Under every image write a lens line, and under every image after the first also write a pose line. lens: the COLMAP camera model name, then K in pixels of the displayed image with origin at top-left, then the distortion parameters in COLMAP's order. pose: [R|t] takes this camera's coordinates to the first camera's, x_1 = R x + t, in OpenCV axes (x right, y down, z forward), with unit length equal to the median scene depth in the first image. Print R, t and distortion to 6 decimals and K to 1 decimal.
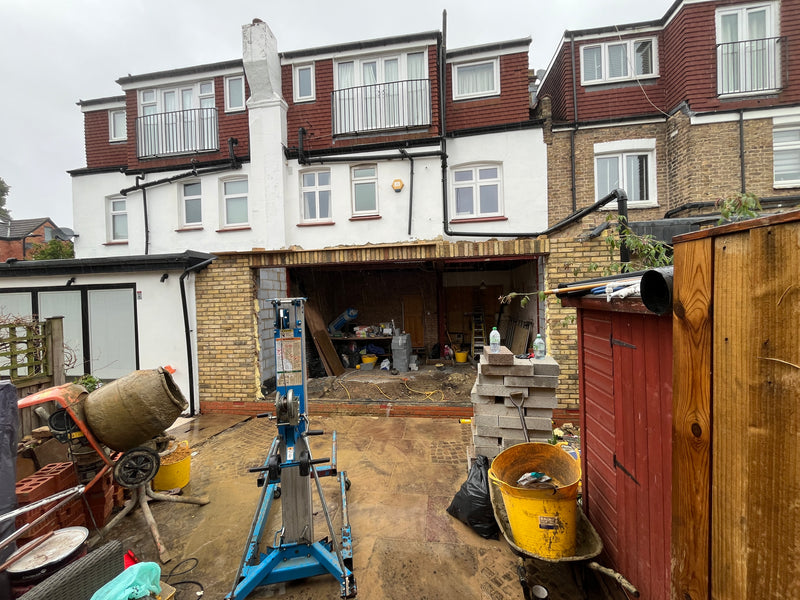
lens RADIAL K [[323.4, 0, 395.7], [0, 323.4, 301.0], [0, 0, 1]] dist [-0.000756, -0.000164]
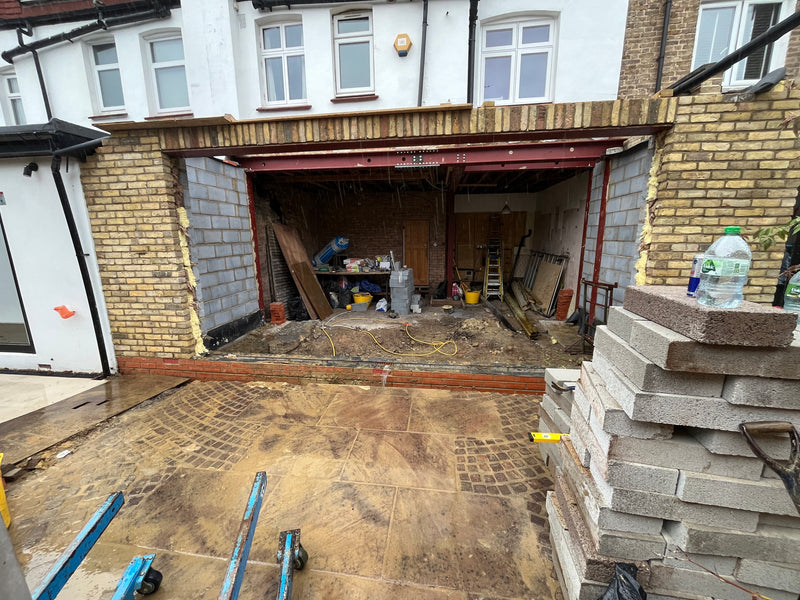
lens RADIAL K [[323.4, 0, 395.7], [0, 323.4, 301.0], [0, 0, 1]] dist [-0.000756, -0.000164]
pose [[0.999817, 0.016406, 0.009813, -0.008623], [-0.017982, 0.981348, 0.191397, 0.047155], [-0.006490, -0.191538, 0.981464, 0.330999]]
